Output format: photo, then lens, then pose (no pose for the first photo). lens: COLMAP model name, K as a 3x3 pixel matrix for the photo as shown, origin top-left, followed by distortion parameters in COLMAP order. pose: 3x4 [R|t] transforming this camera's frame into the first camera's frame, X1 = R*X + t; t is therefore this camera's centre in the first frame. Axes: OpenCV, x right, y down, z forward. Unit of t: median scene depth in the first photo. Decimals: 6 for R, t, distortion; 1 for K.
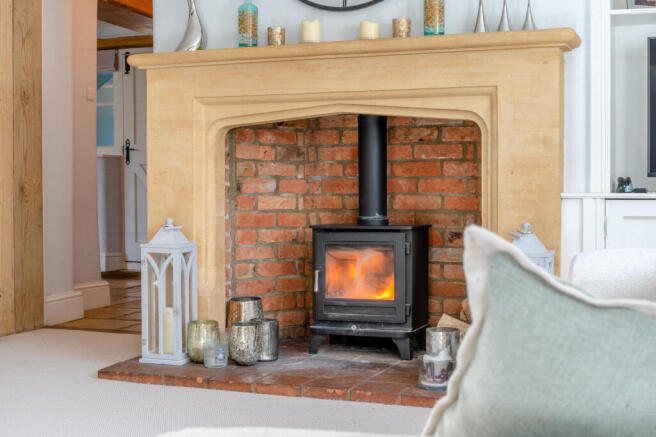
lens RADIAL K [[963.4, 0, 328.0], [0, 963.4, 218.5], [0, 0, 1]] dist [-0.019951, -0.047327]
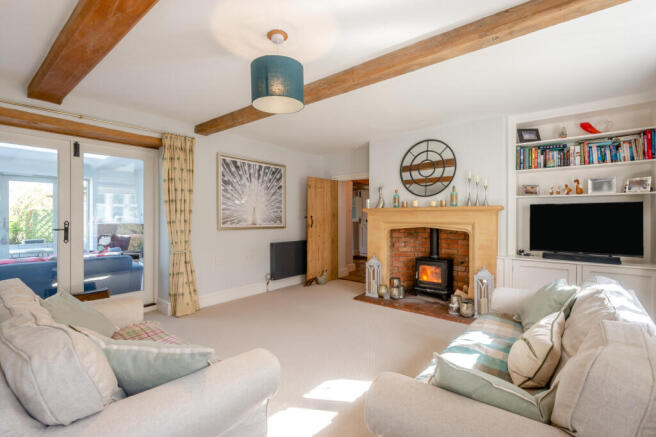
lens RADIAL K [[303.4, 0, 315.6], [0, 303.4, 215.9], [0, 0, 1]] dist [0.001838, 0.000159]
pose [[0.941924, 0.001452, -0.335822, 0.011395], [-0.009255, 0.999723, -0.021637, -0.119979], [0.335697, 0.023488, 0.941677, -0.144260]]
